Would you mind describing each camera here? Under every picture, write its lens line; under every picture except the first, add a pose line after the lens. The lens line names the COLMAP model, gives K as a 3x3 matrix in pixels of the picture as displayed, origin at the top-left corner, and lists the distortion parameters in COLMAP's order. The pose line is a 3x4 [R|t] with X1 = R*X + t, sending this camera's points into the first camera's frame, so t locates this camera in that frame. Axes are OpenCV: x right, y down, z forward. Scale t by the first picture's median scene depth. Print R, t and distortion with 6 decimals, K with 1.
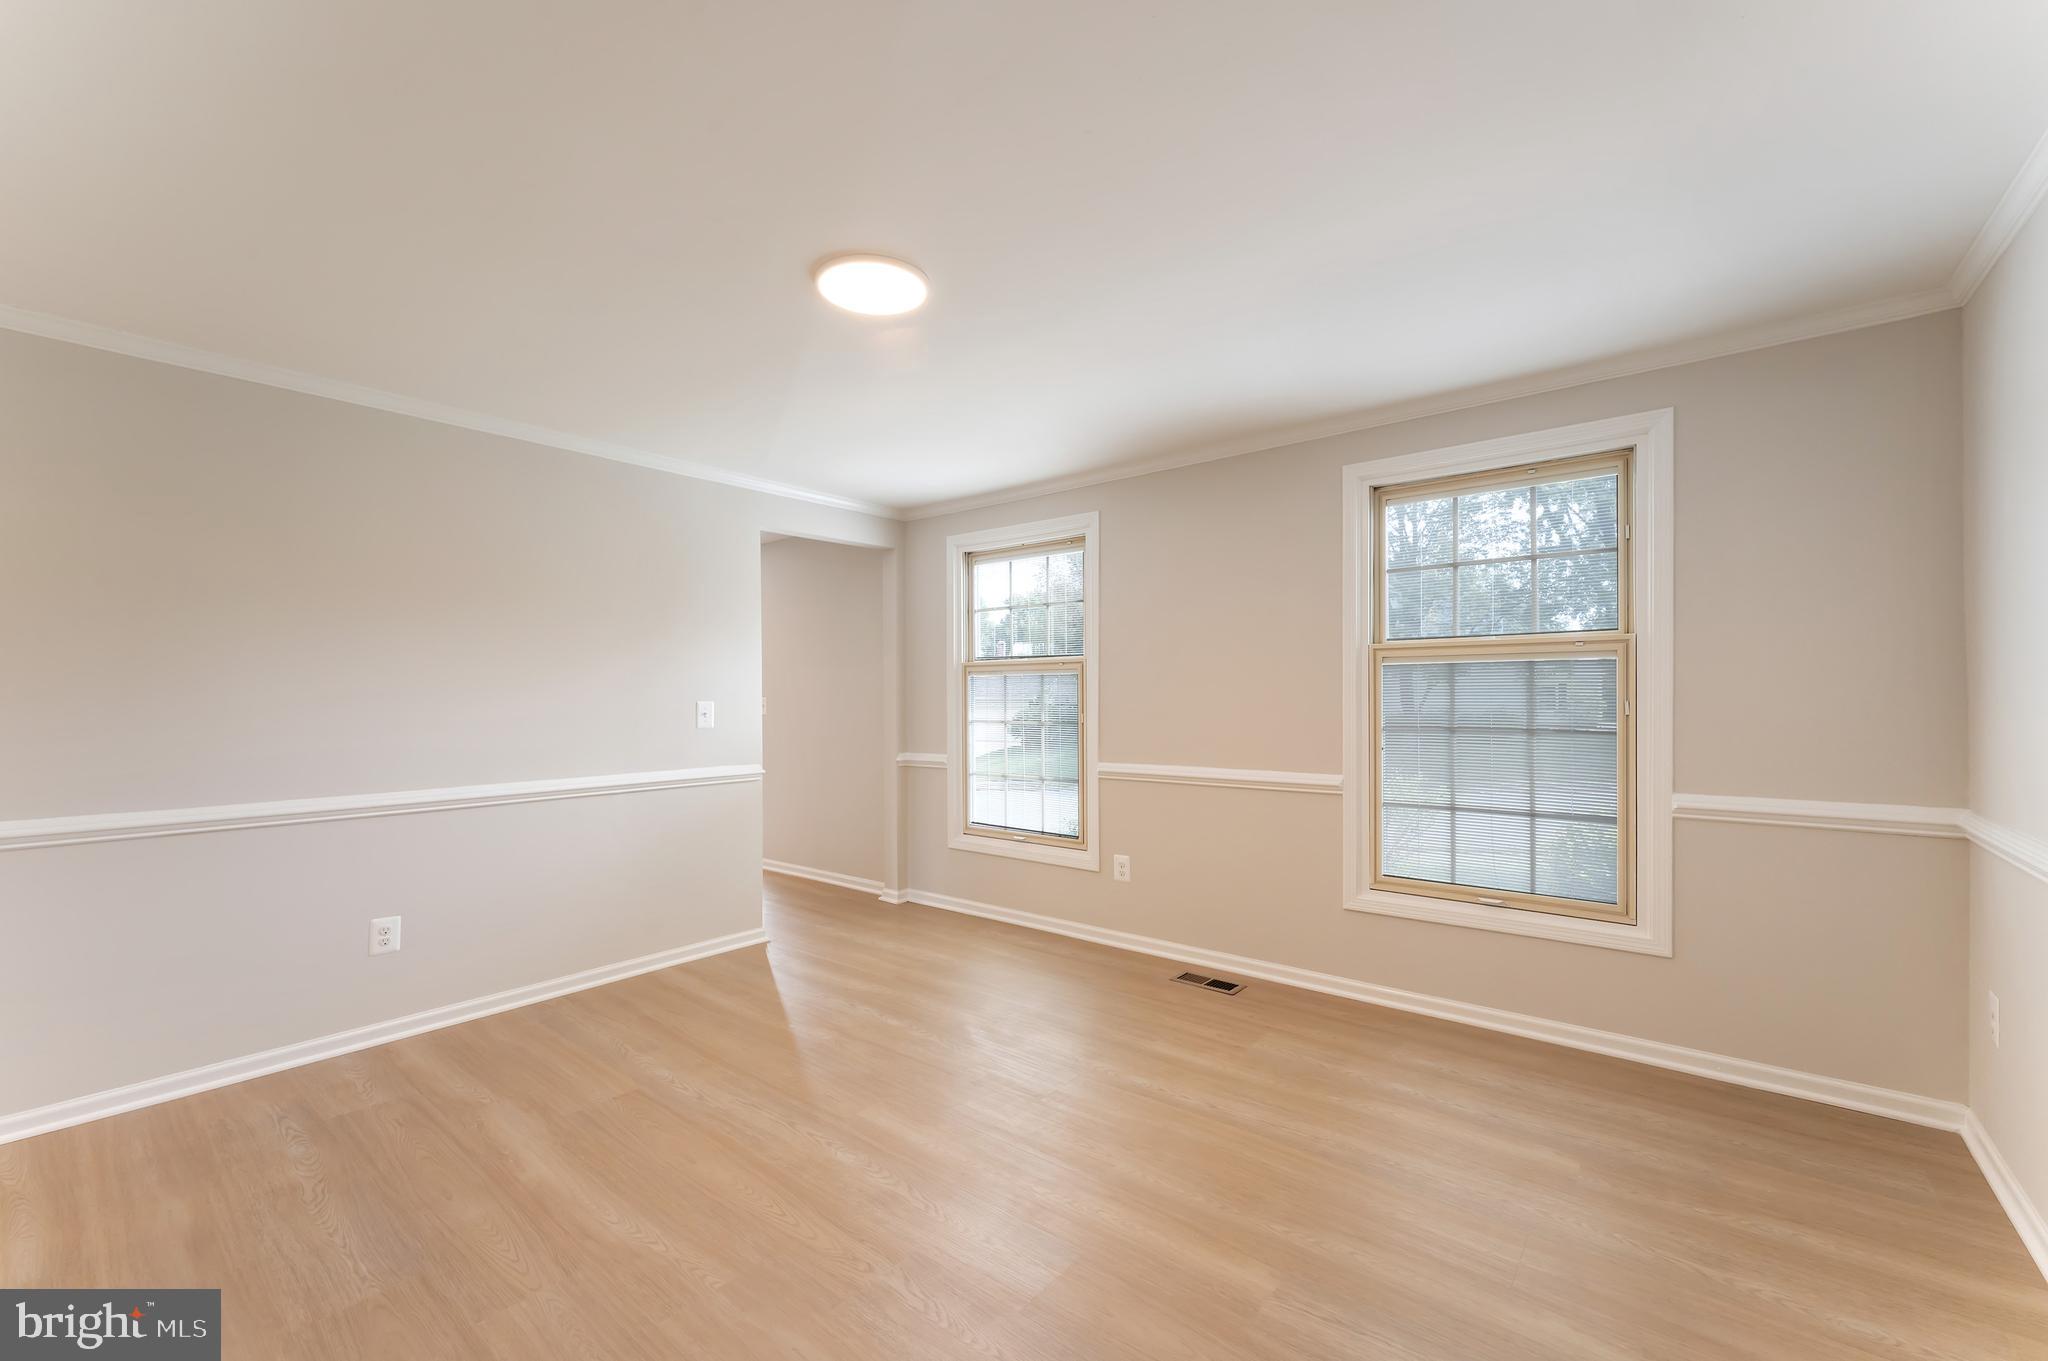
lens RADIAL K [[828.1, 0, 1028.7], [0, 828.1, 692.9], [0, 0, 1]] dist [0.000076, -0.000238]
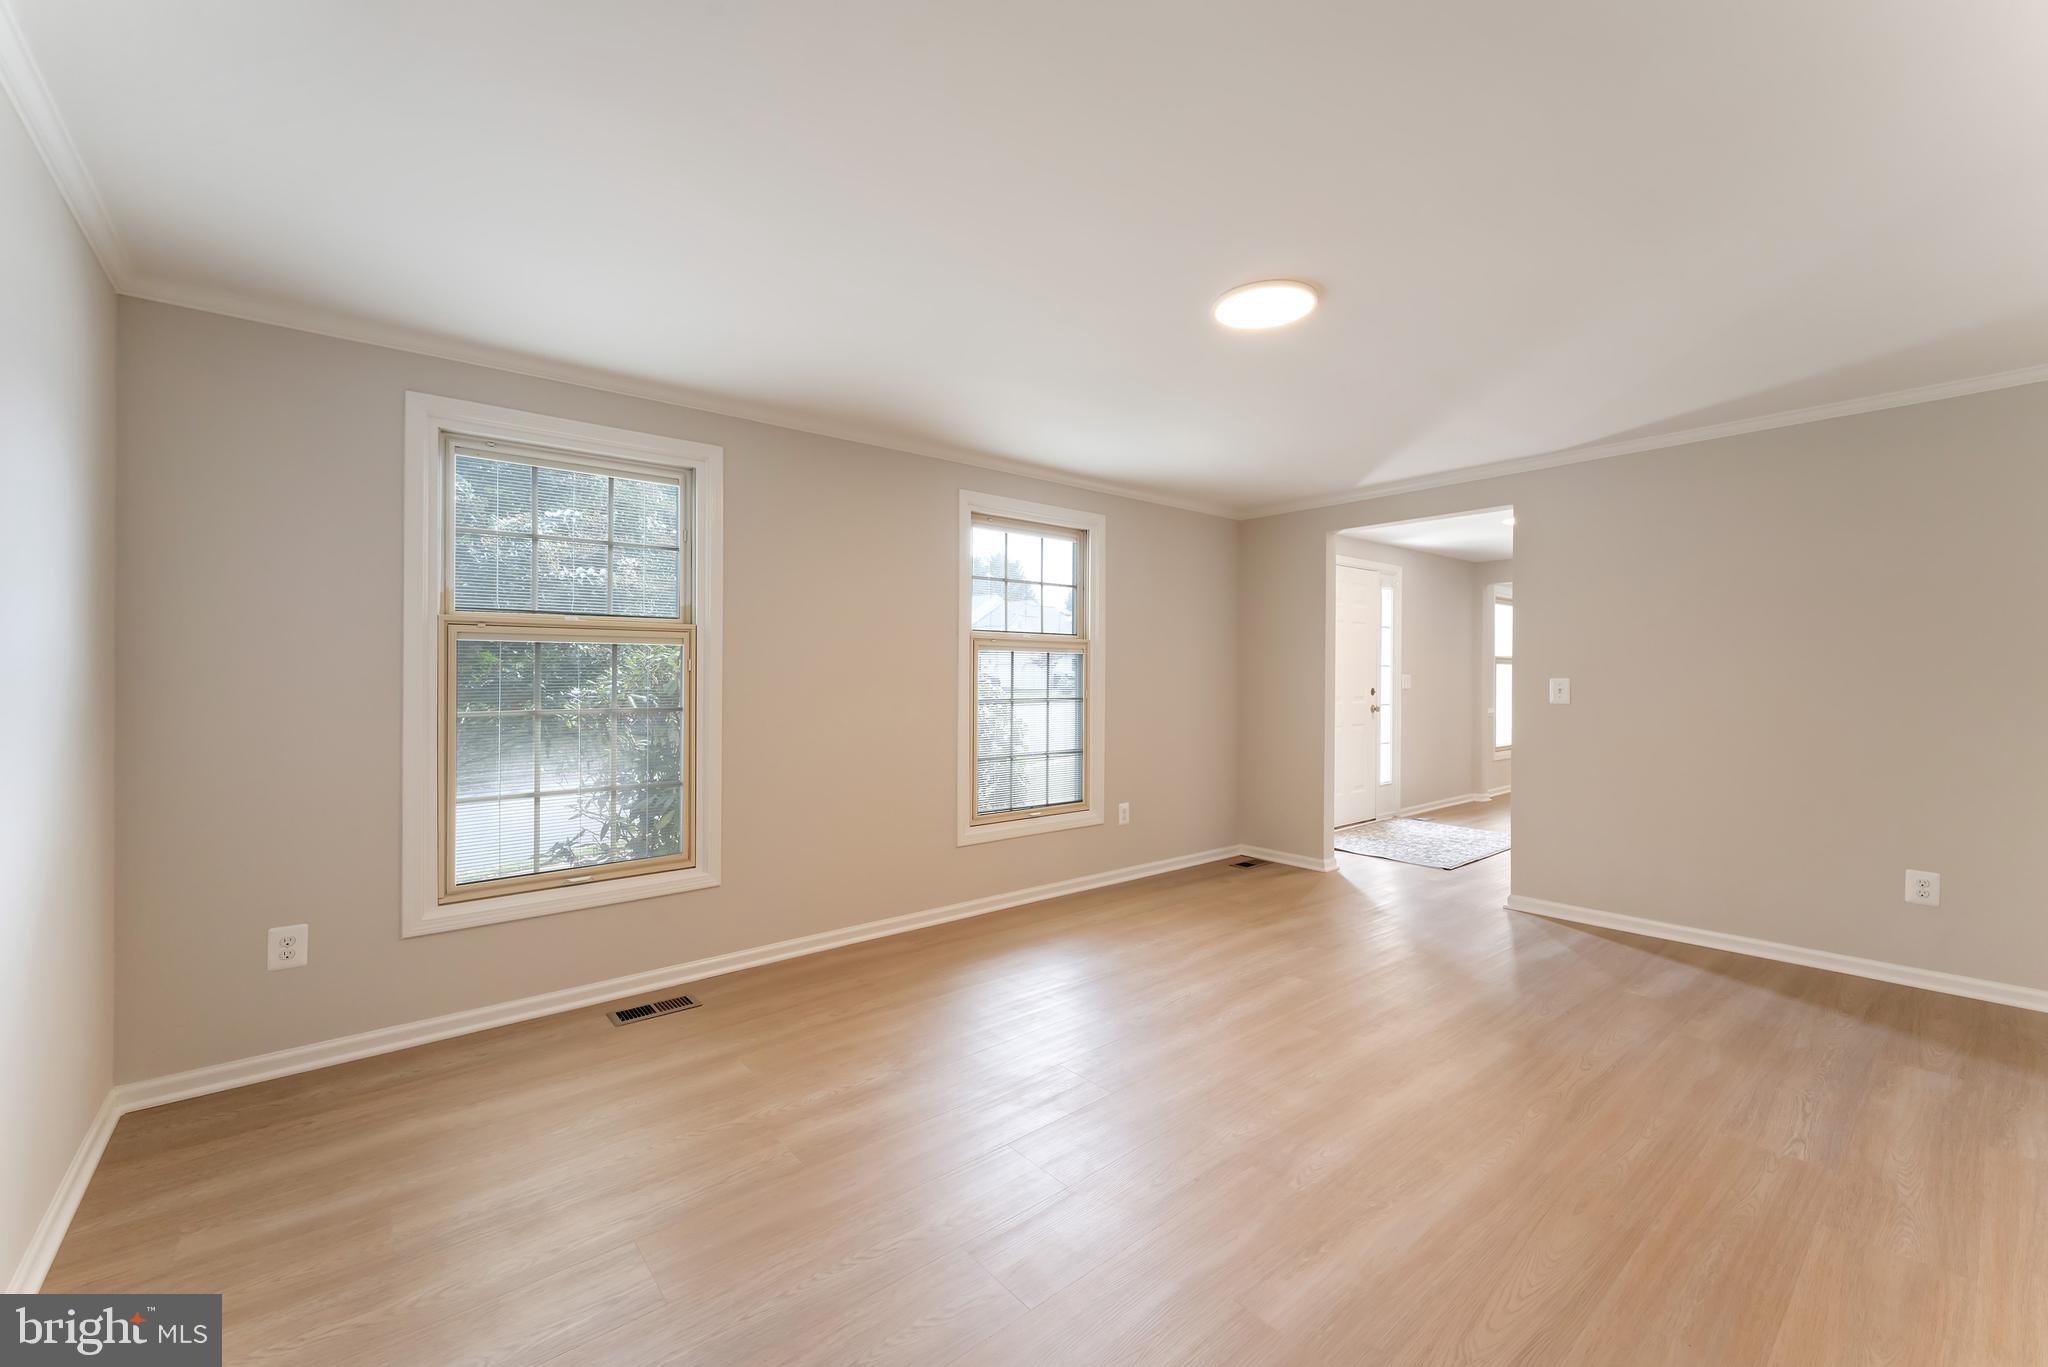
lens RADIAL K [[831.8, 0, 1032.7], [0, 831.8, 675.2], [0, 0, 1]] dist [0.002249, -0.000151]
pose [[0.184944, 0.005508, 0.982734, -0.625049], [-0.005274, 0.999975, -0.004612, 0.007428], [-0.982735, -0.004330, 0.184968, 0.507295]]
